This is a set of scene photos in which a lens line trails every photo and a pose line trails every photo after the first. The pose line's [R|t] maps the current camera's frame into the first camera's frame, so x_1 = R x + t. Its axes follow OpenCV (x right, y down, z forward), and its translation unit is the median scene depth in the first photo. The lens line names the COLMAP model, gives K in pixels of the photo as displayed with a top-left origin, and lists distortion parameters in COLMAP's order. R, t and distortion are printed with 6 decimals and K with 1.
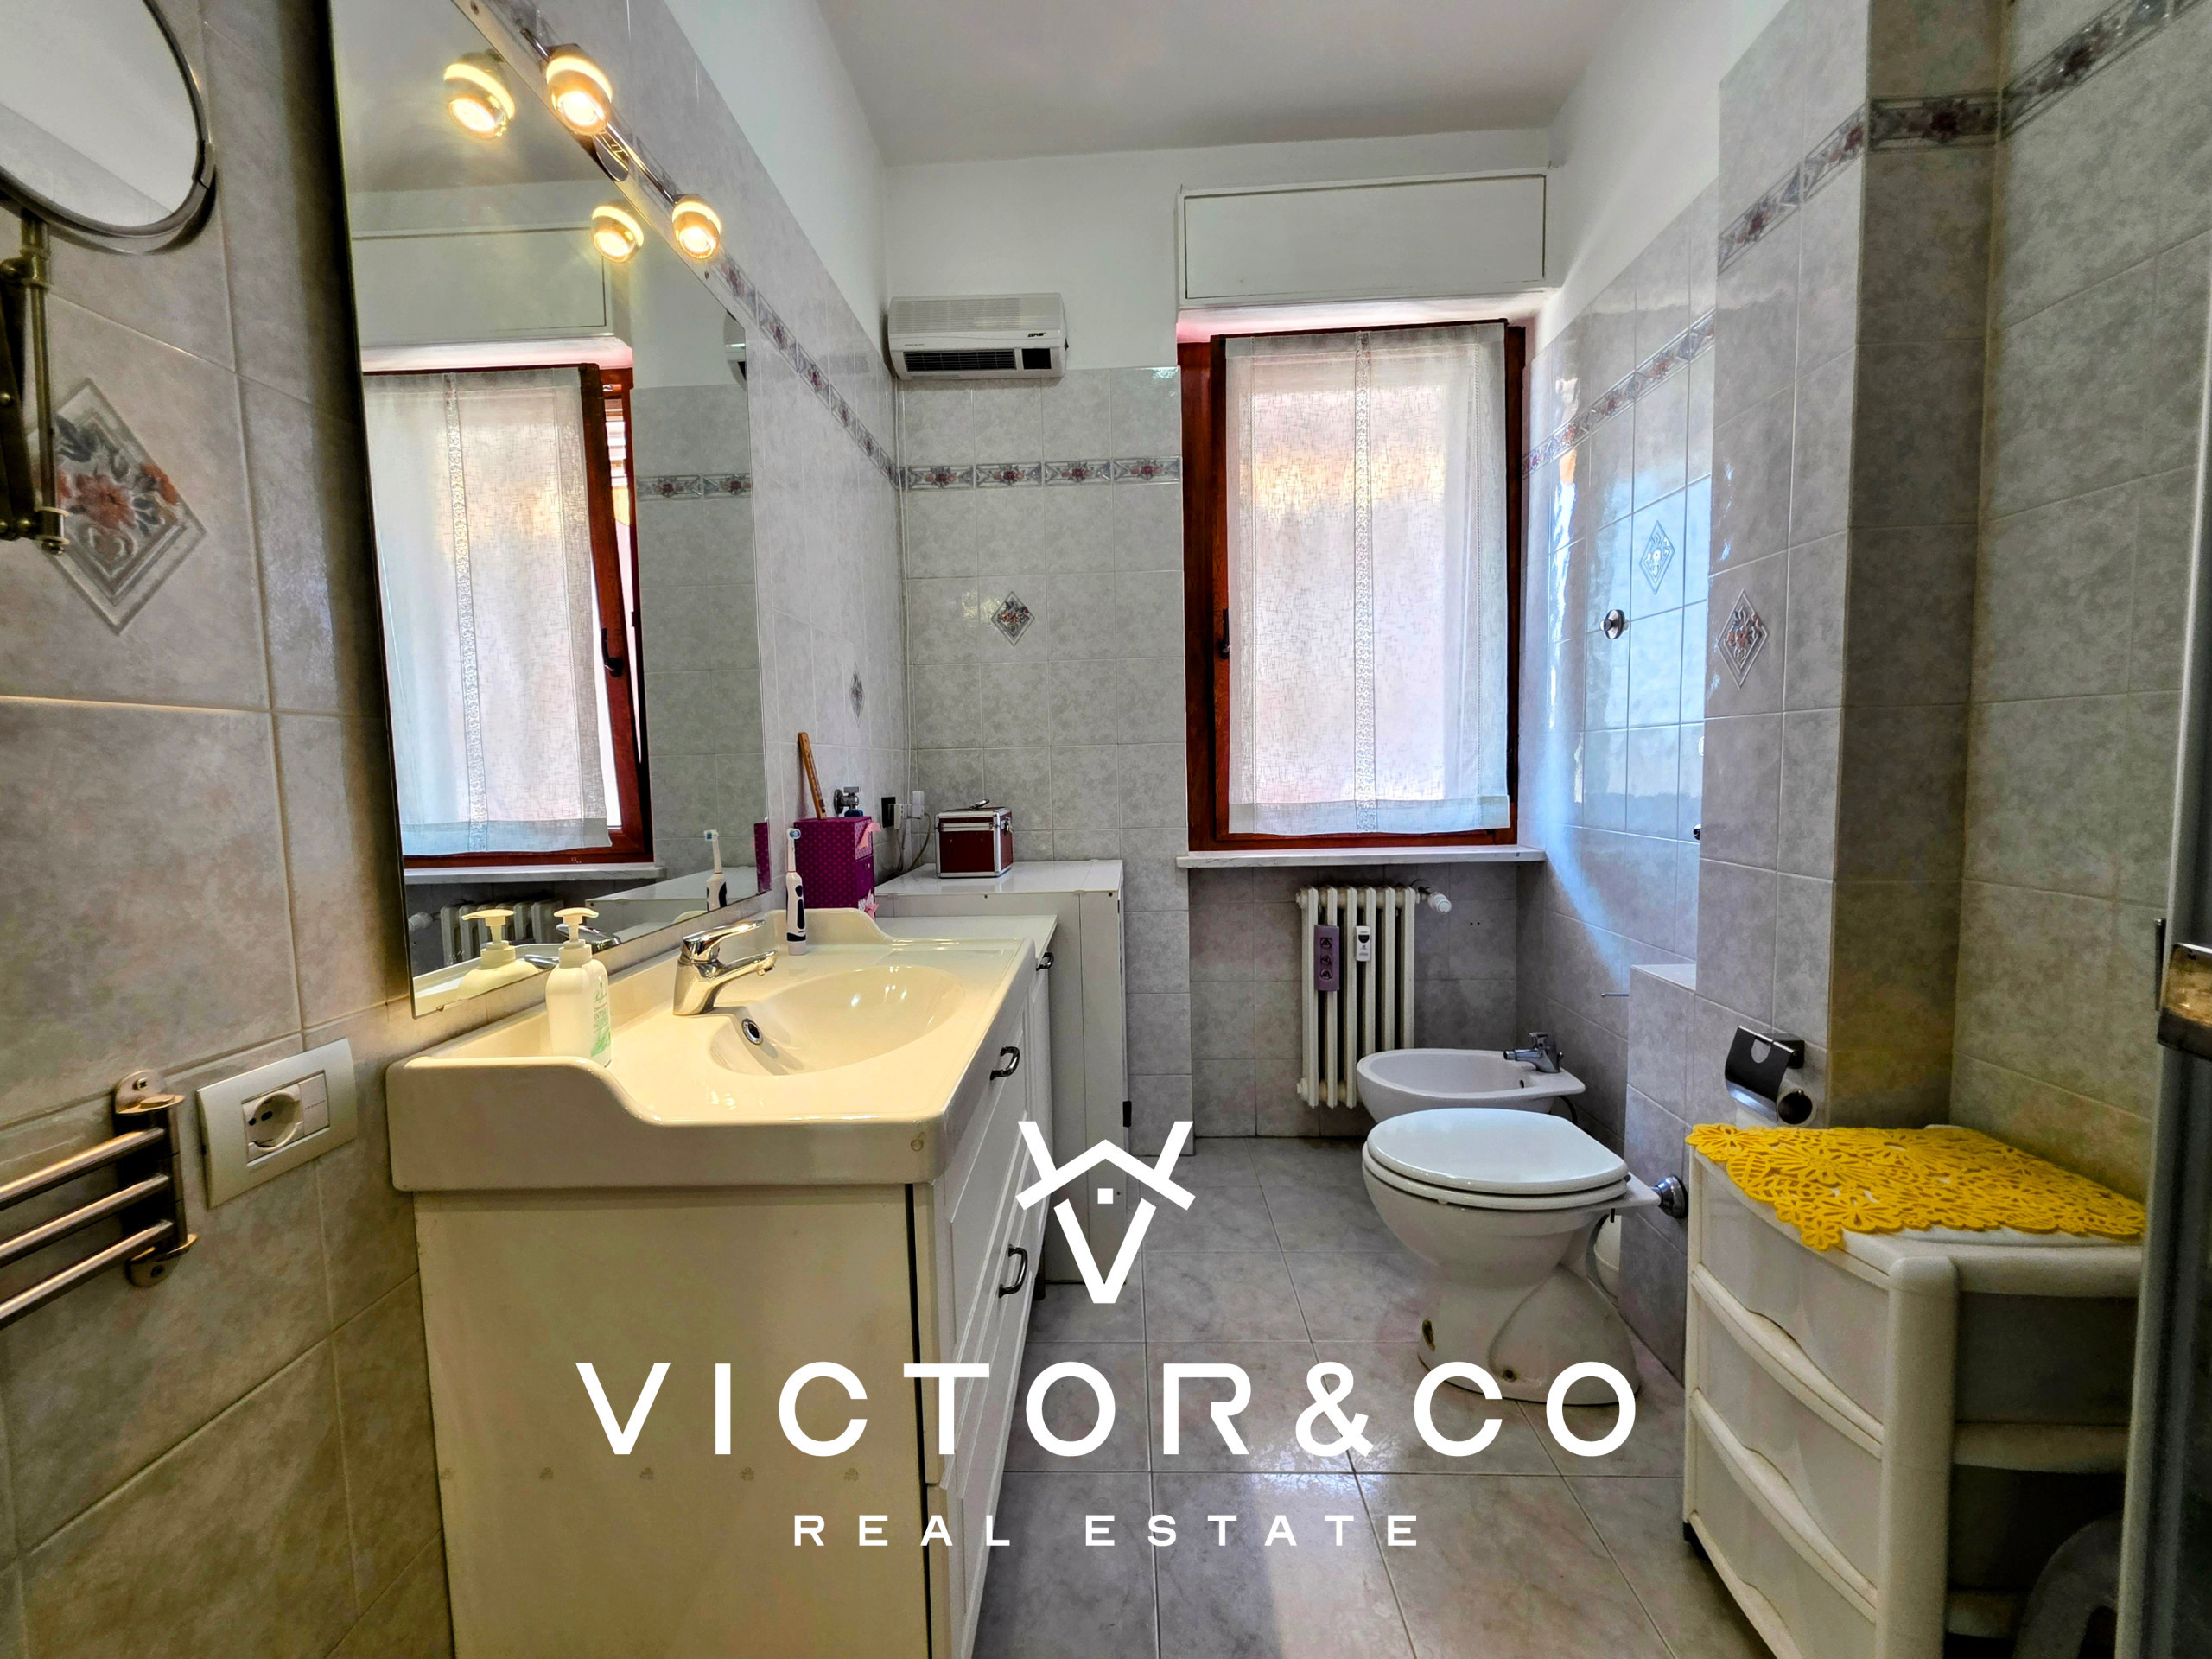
lens RADIAL K [[886.8, 0, 1082.1], [0, 886.8, 828.9], [0, 0, 1]] dist [0.003163, -0.001036]
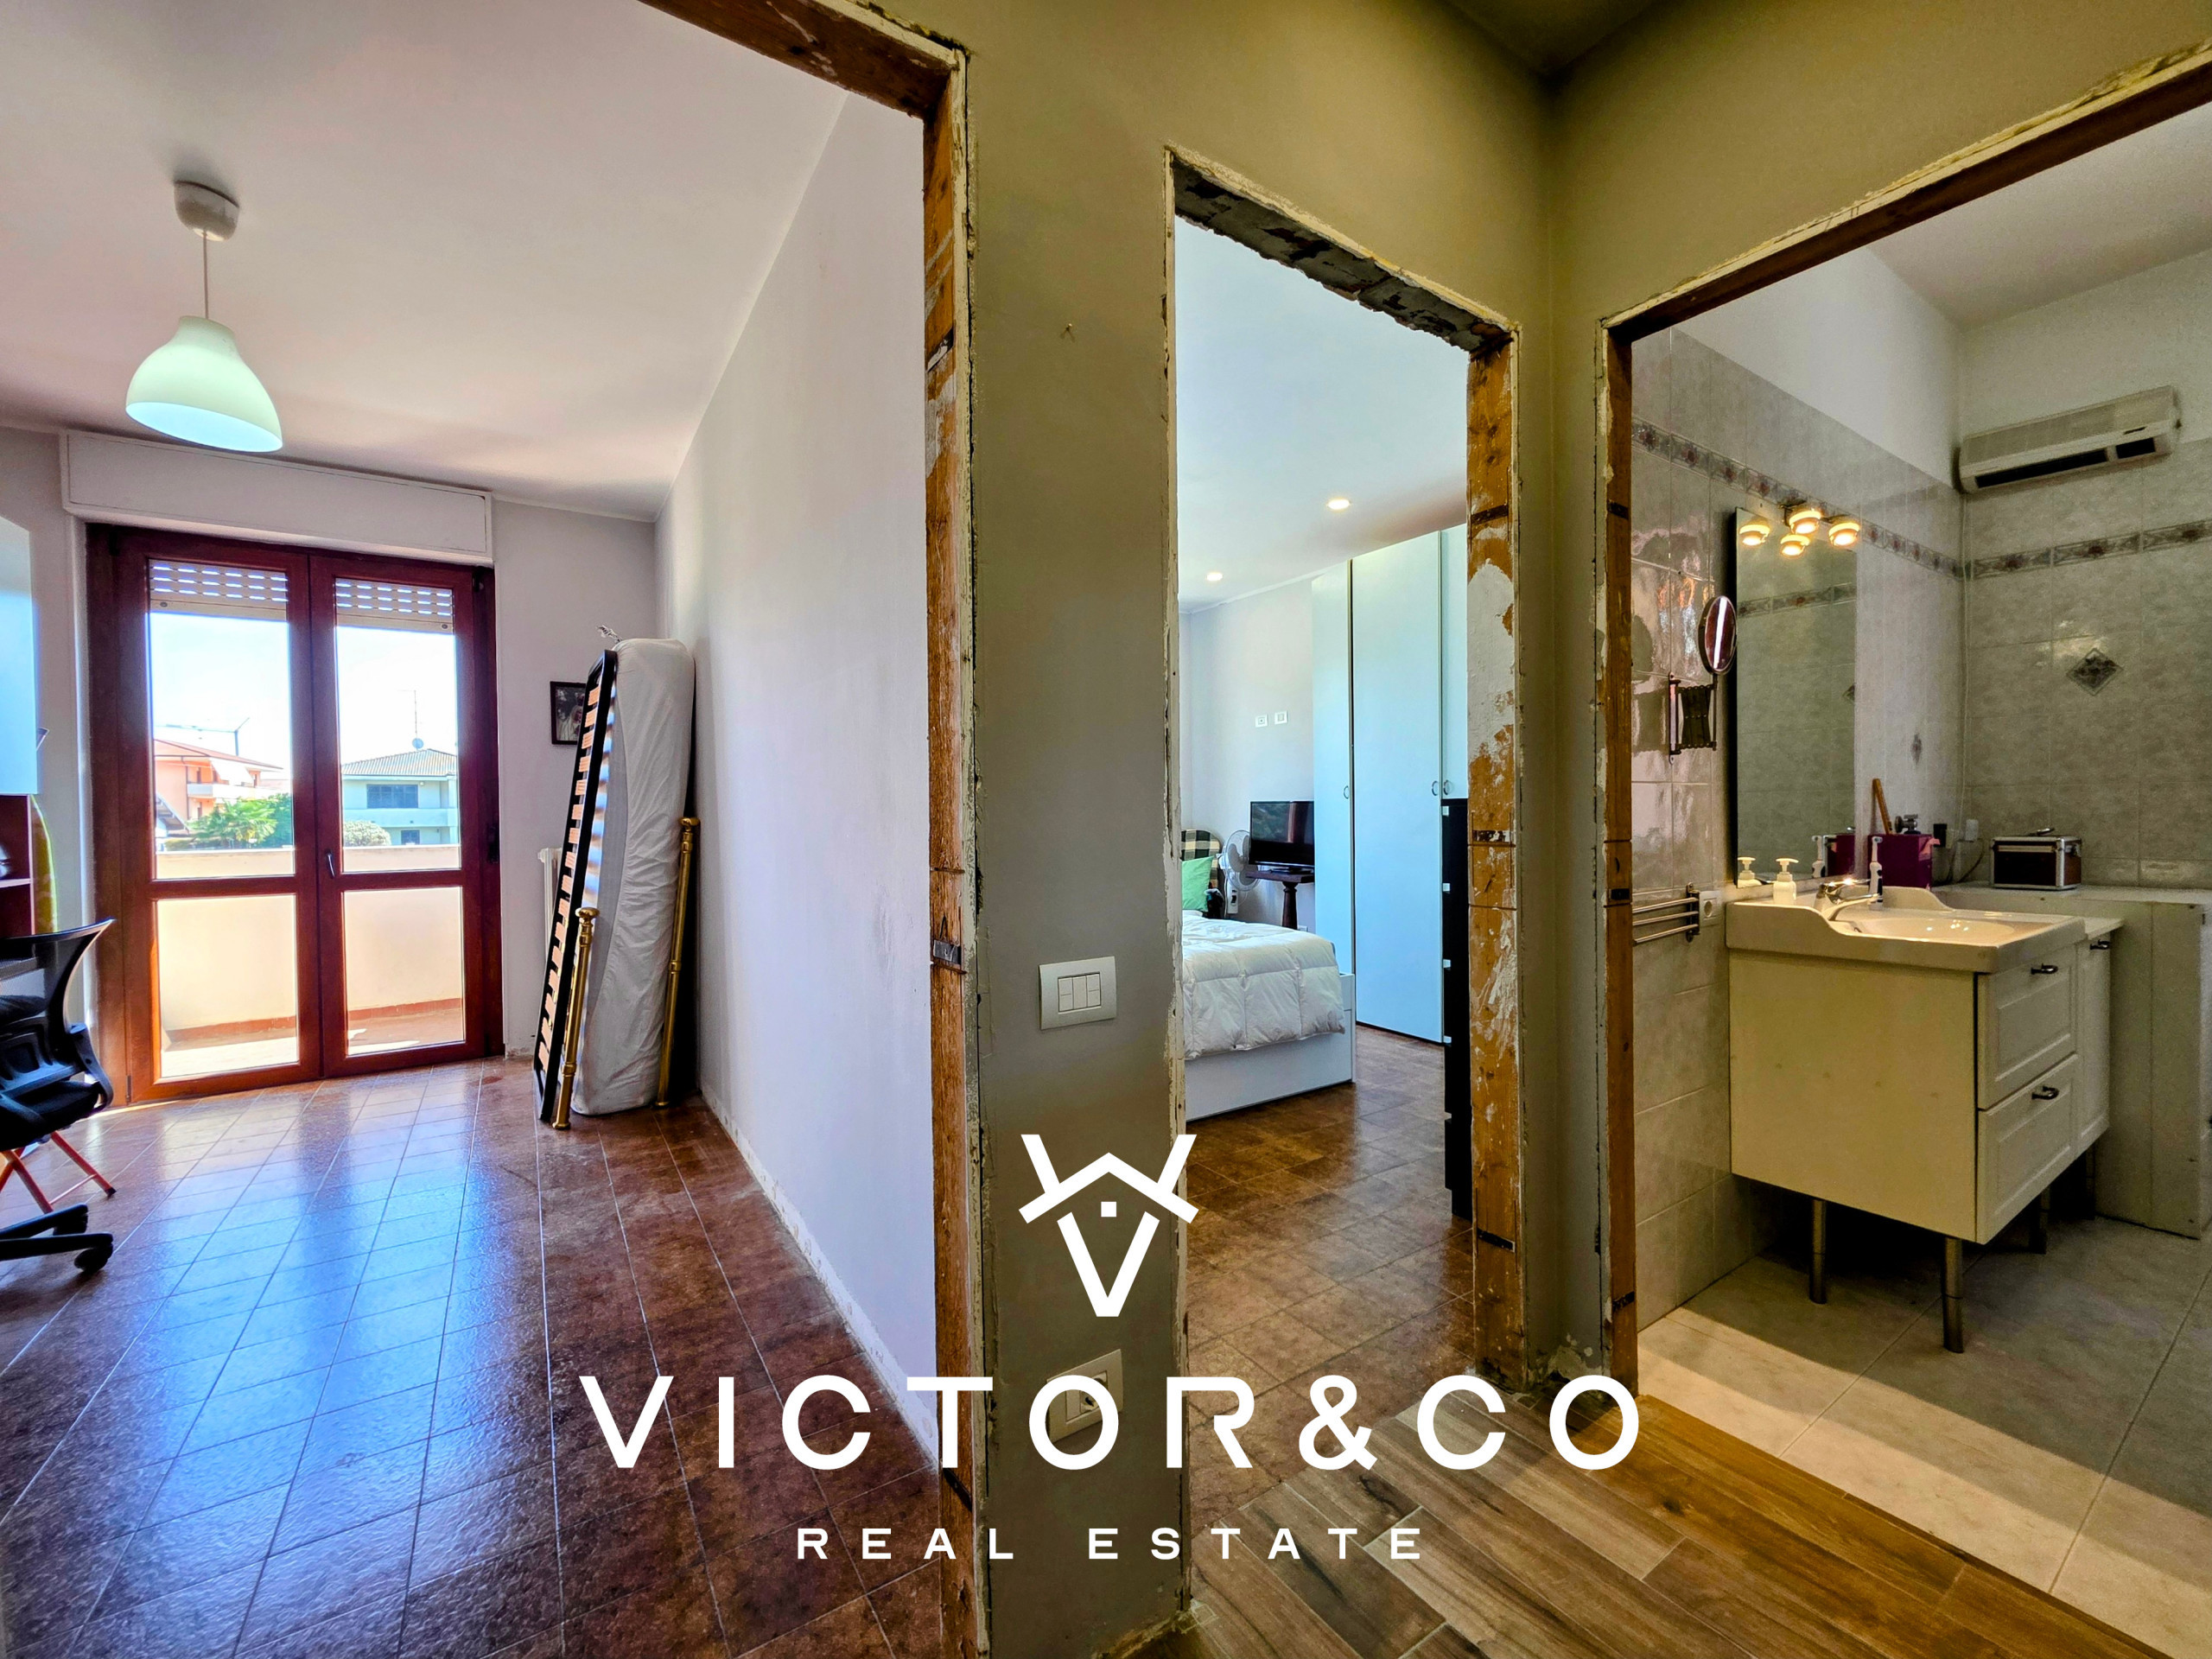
lens RADIAL K [[886.8, 0, 1088.5], [0, 886.8, 826.4], [0, 0, 1]] dist [0.003163, -0.001036]
pose [[0.581388, 0.029631, -0.813087, 0.182733], [-0.061063, 0.998107, -0.007289, 0.085007], [0.811332, 0.053887, 0.582097, -1.228164]]
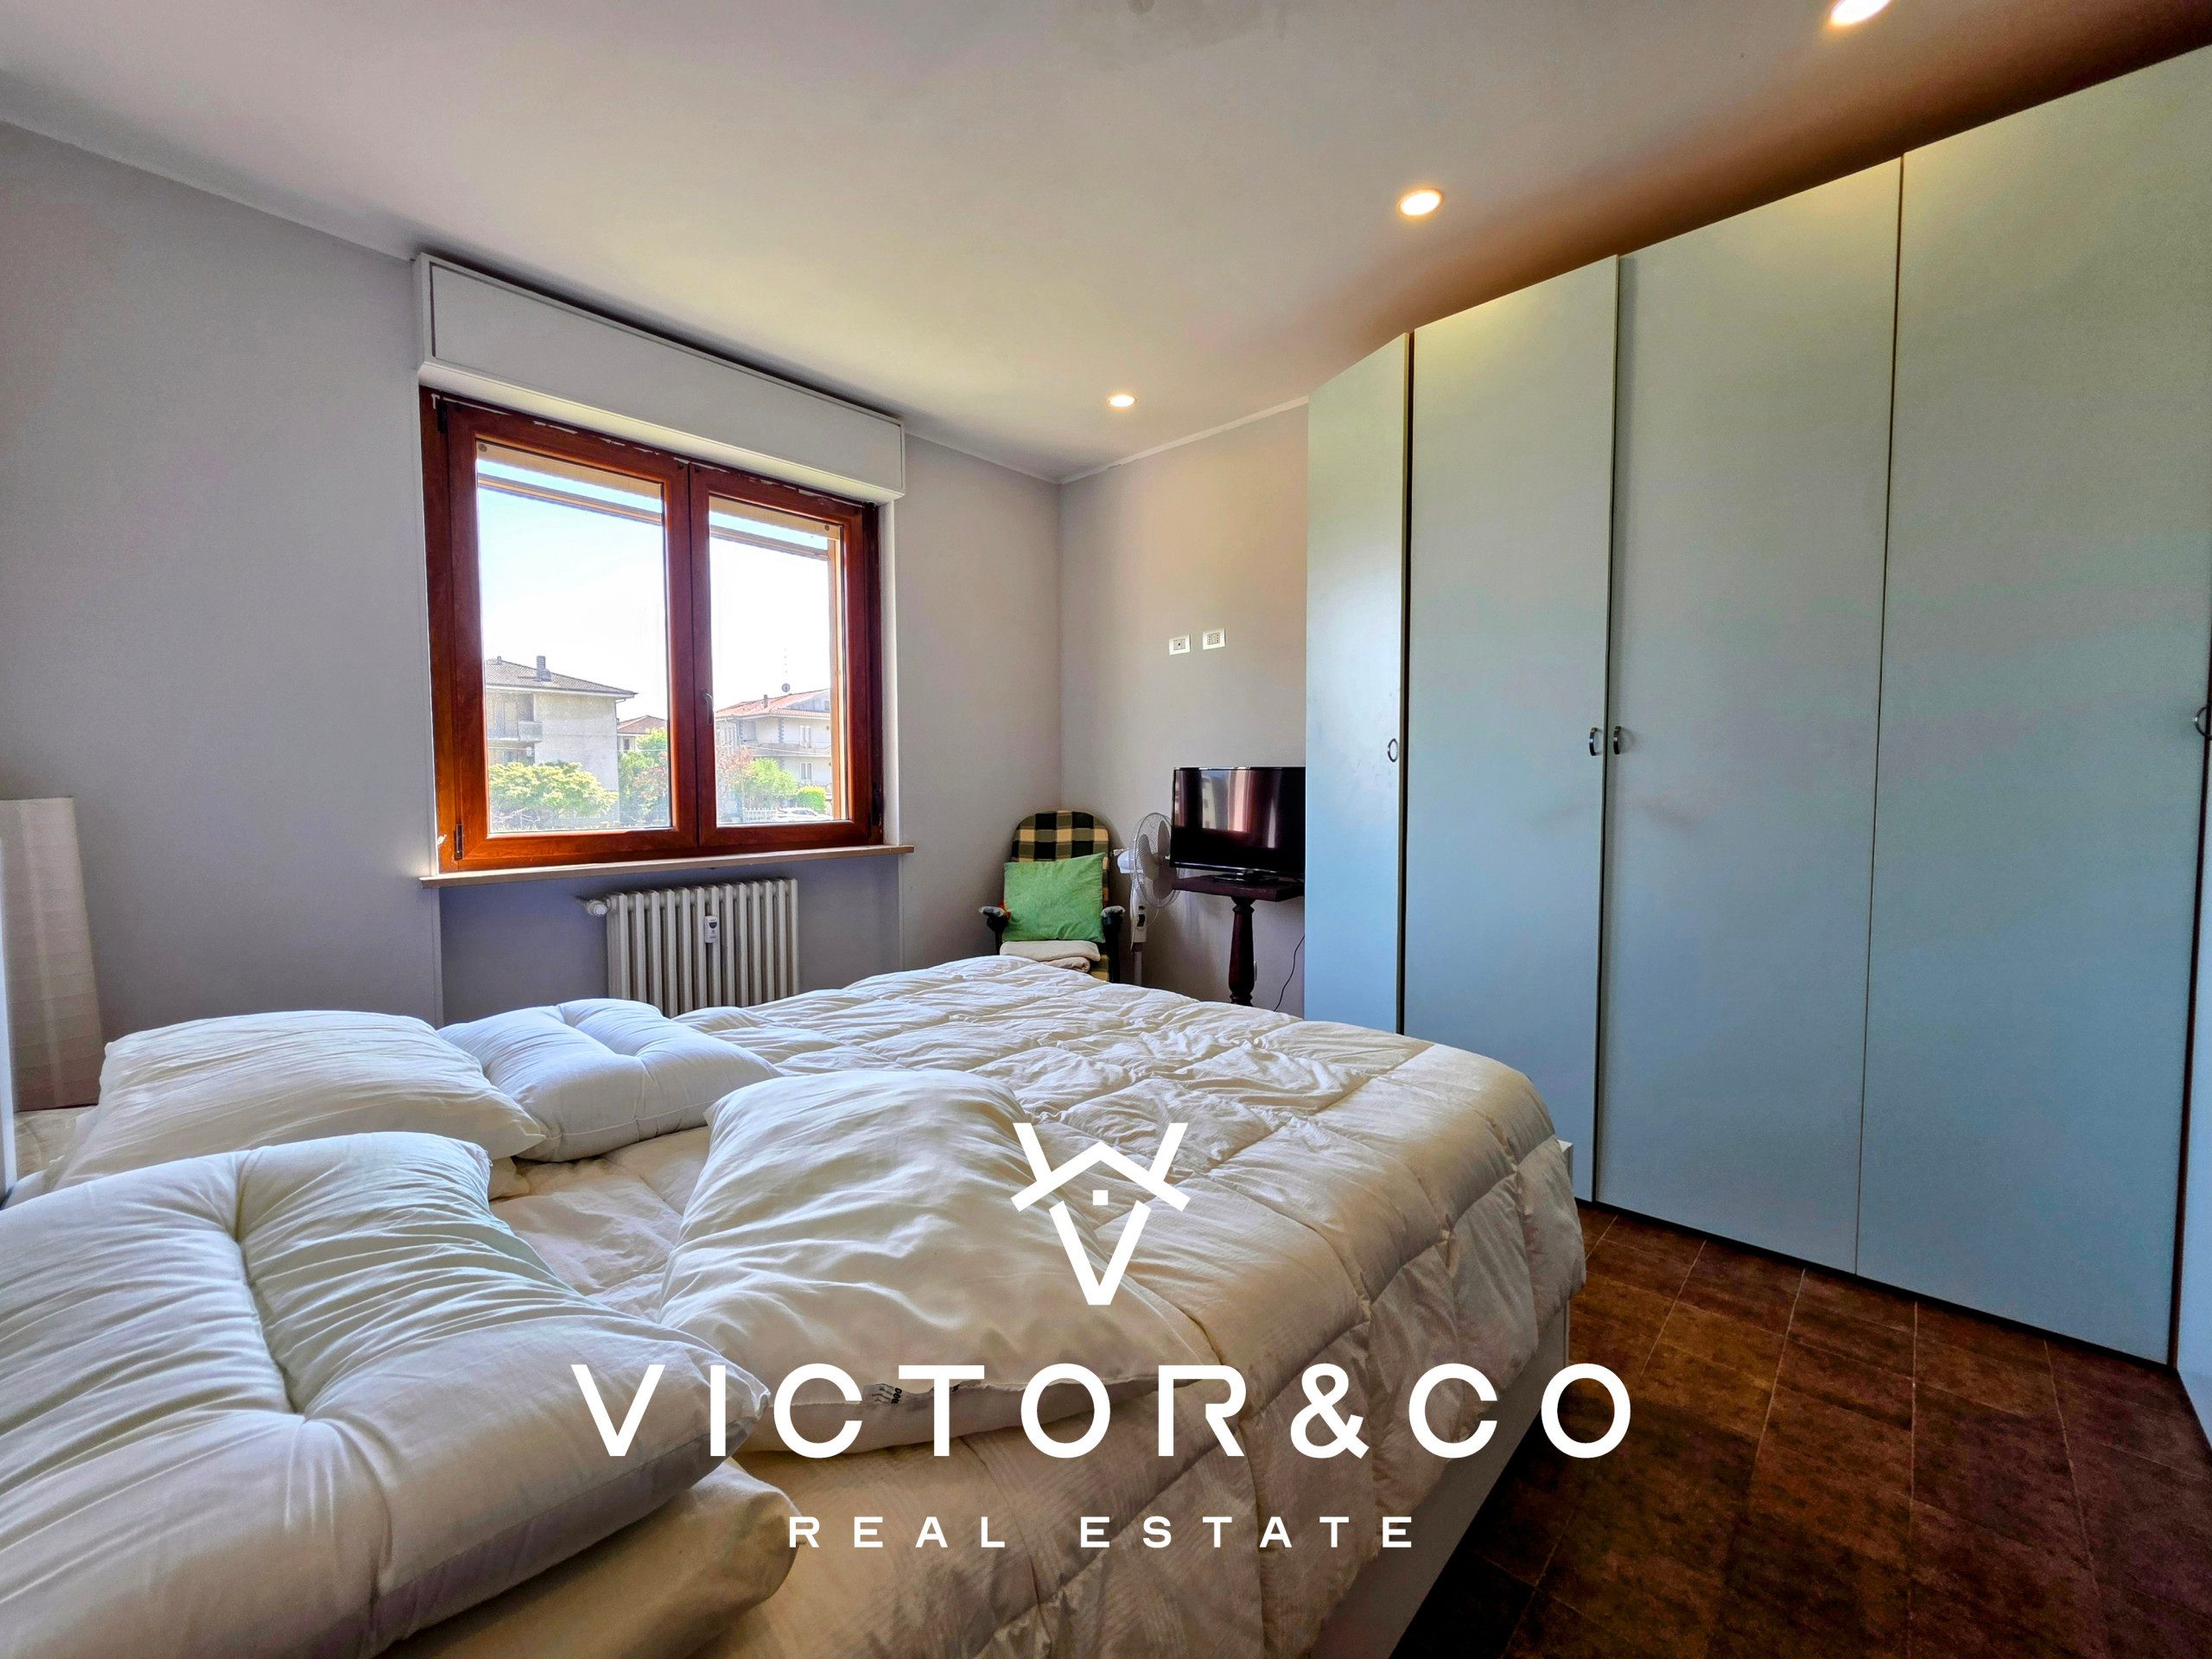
lens RADIAL K [[886.8, 0, 1088.7], [0, 886.8, 825.6], [0, 0, 1]] dist [0.003163, -0.001036]
pose [[0.762069, 0.049873, -0.645573, -1.188515], [-0.061901, 0.998074, 0.004034, 0.067619], [0.644531, 0.036887, 0.763688, -0.395900]]
